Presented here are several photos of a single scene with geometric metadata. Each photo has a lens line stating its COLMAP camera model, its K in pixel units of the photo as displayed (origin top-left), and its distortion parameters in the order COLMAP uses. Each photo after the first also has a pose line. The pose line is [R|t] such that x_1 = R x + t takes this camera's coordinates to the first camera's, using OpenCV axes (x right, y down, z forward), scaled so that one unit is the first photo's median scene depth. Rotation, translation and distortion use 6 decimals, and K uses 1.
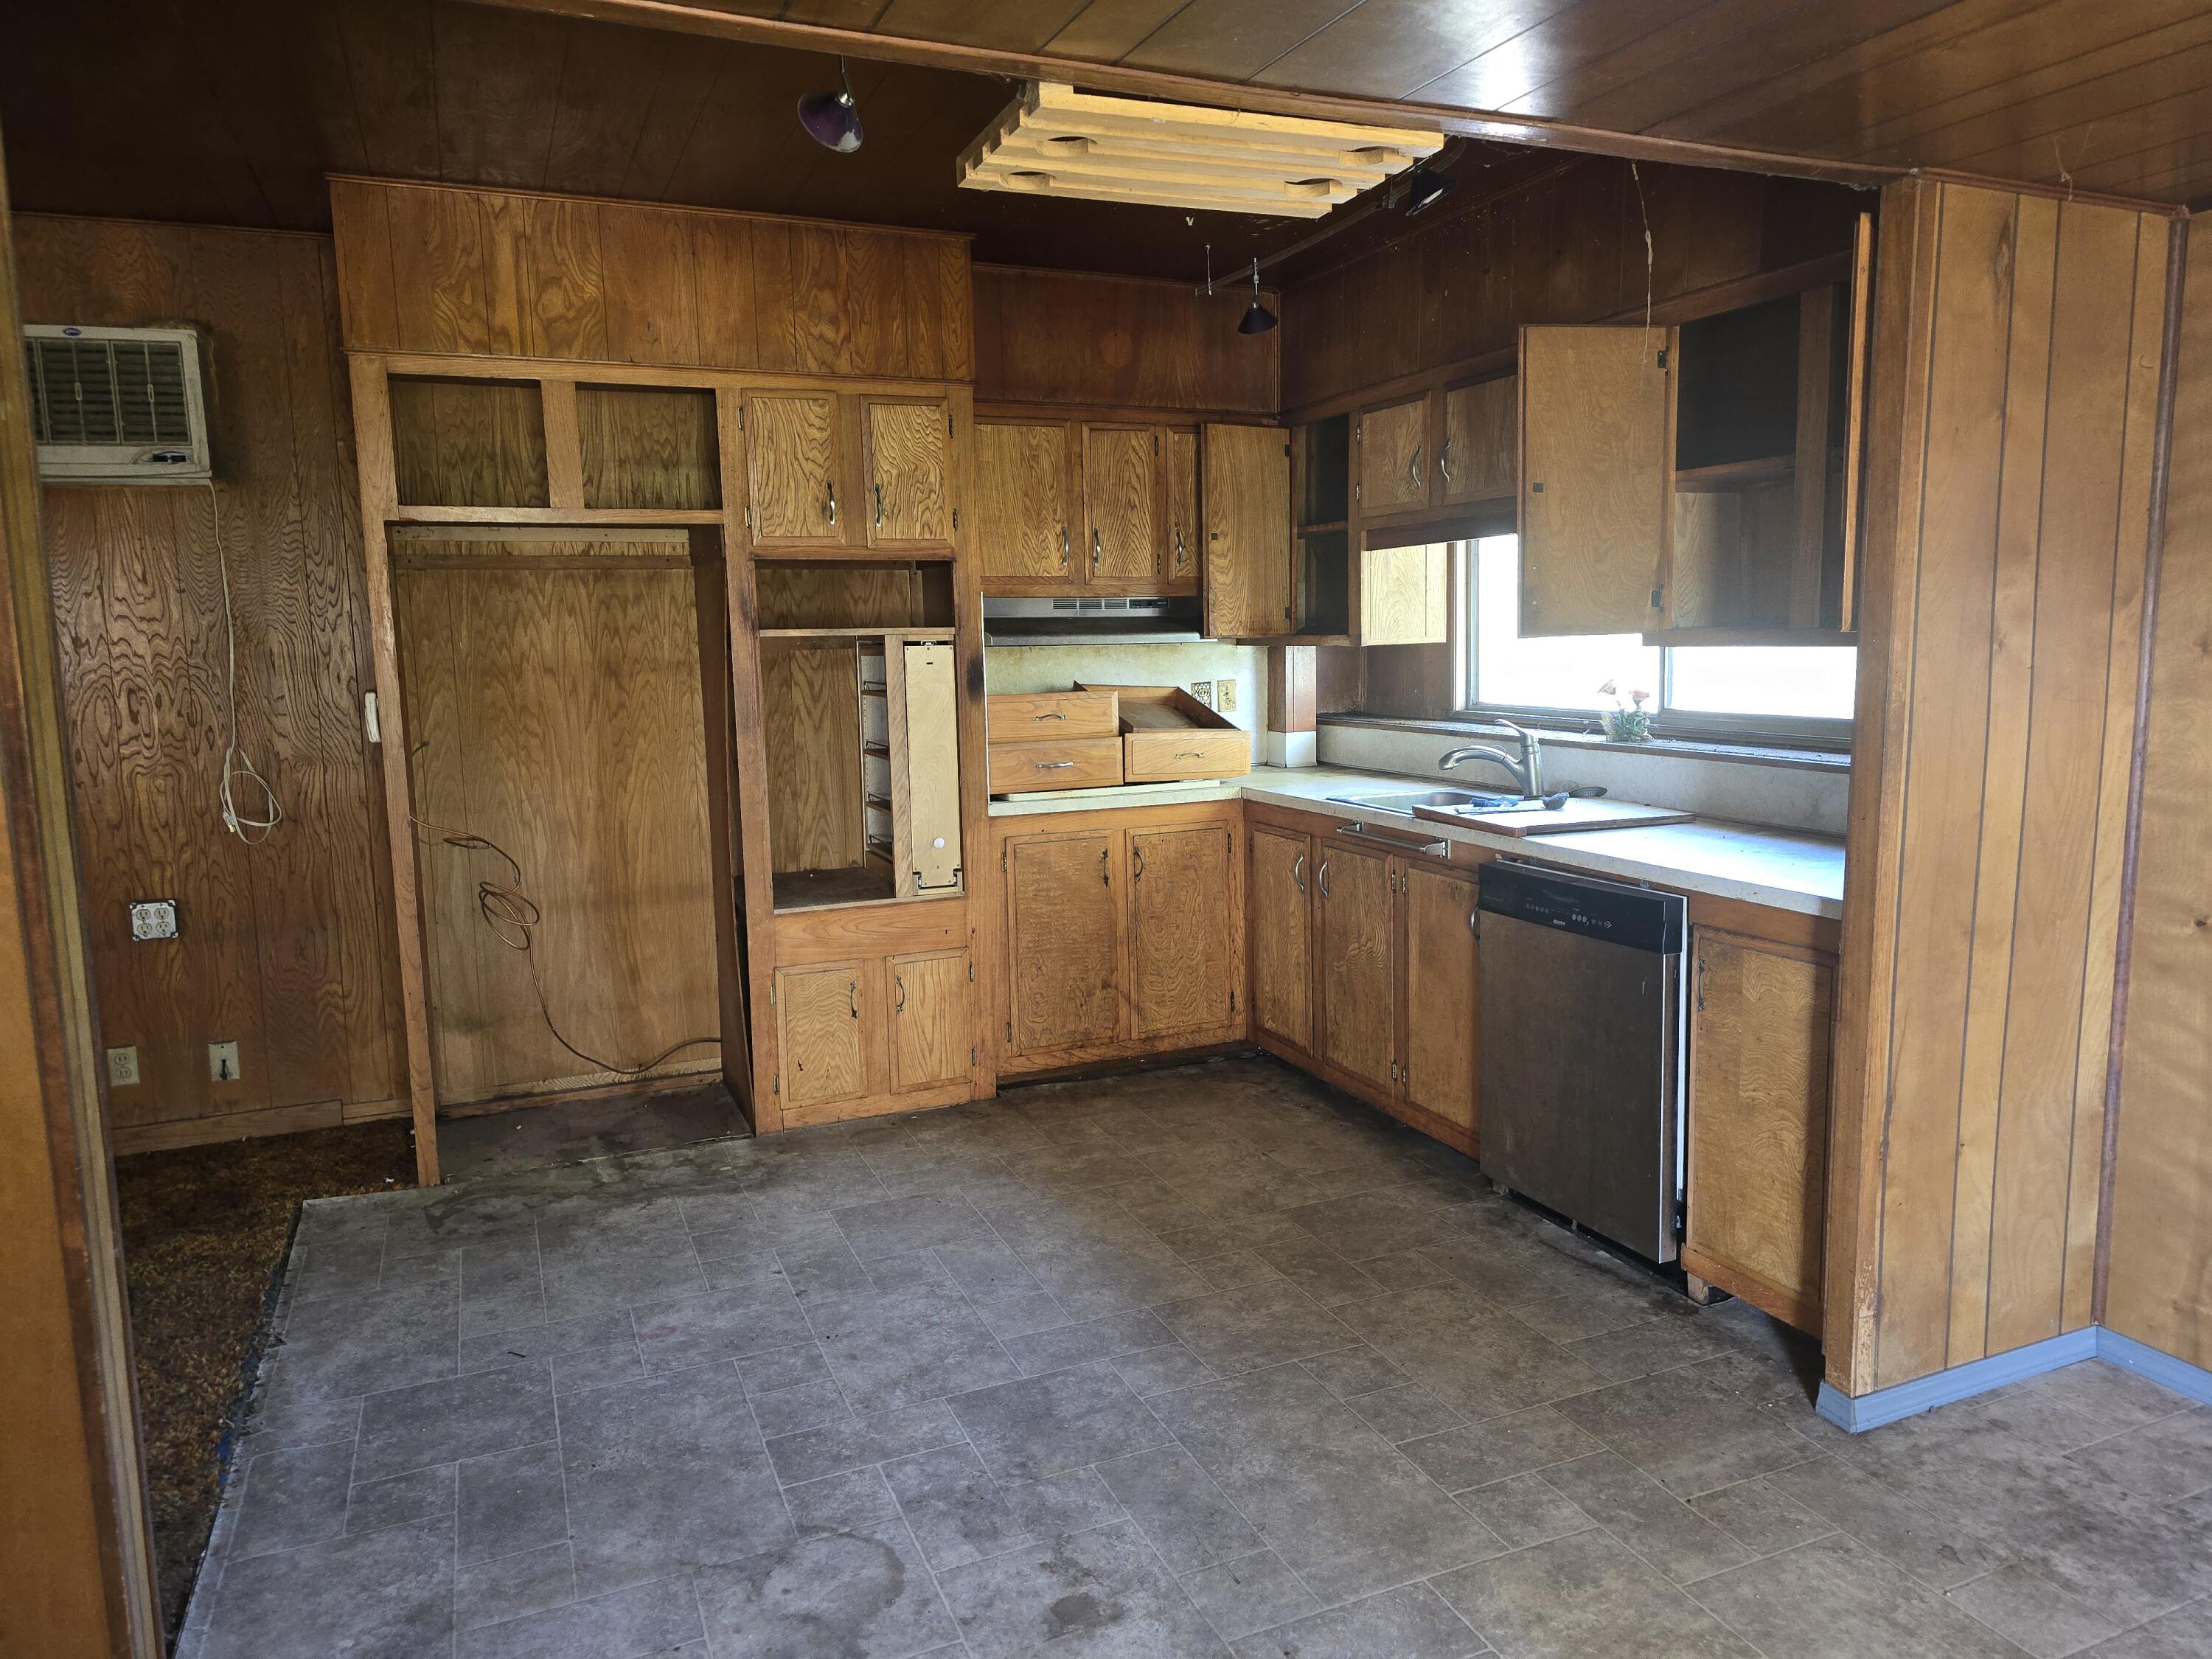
lens RADIAL K [[1492.9, 0, 1110.0], [0, 1492.9, 816.5], [0, 0, 1]] dist [0.068248, -0.068397]
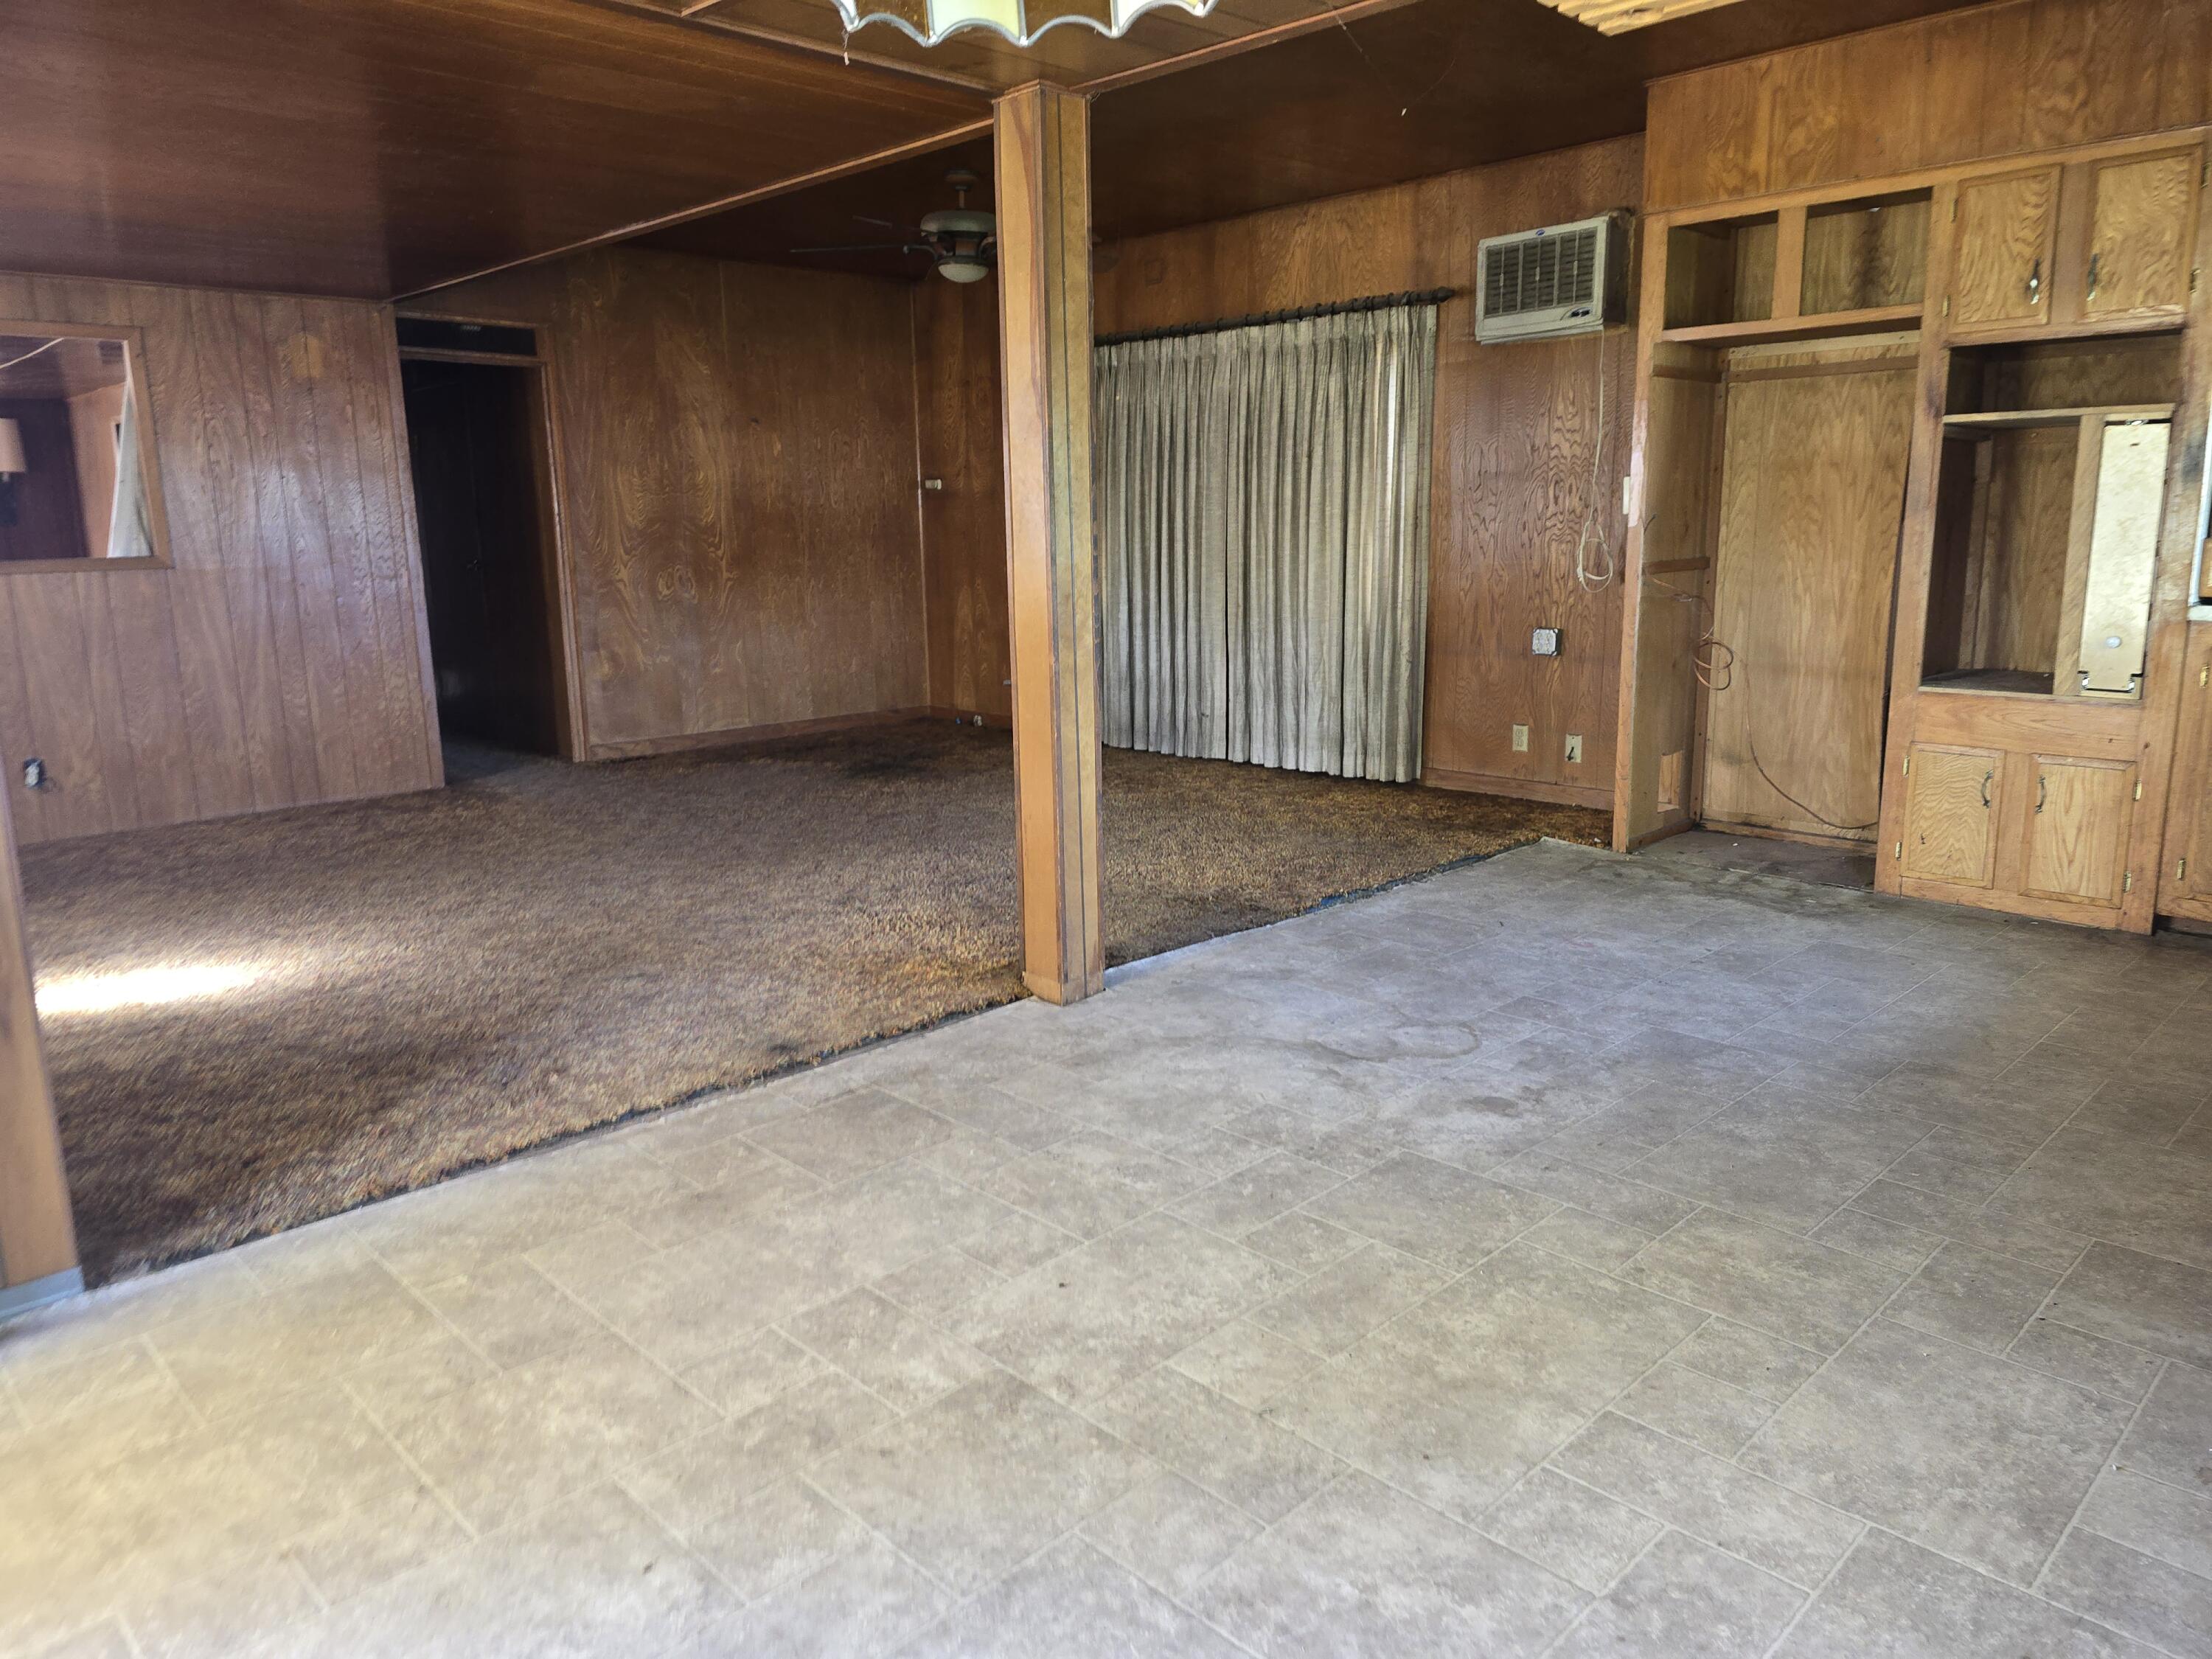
lens RADIAL K [[1481.8, 0, 1101.5], [0, 1481.8, 805.9], [0, 0, 1]] dist [0.040943, -0.032200]
pose [[0.355288, 0.192689, -0.914681, 0.575978], [-0.116415, 0.980026, 0.161236, 0.043317], [0.927479, 0.049198, 0.370623, 0.078443]]
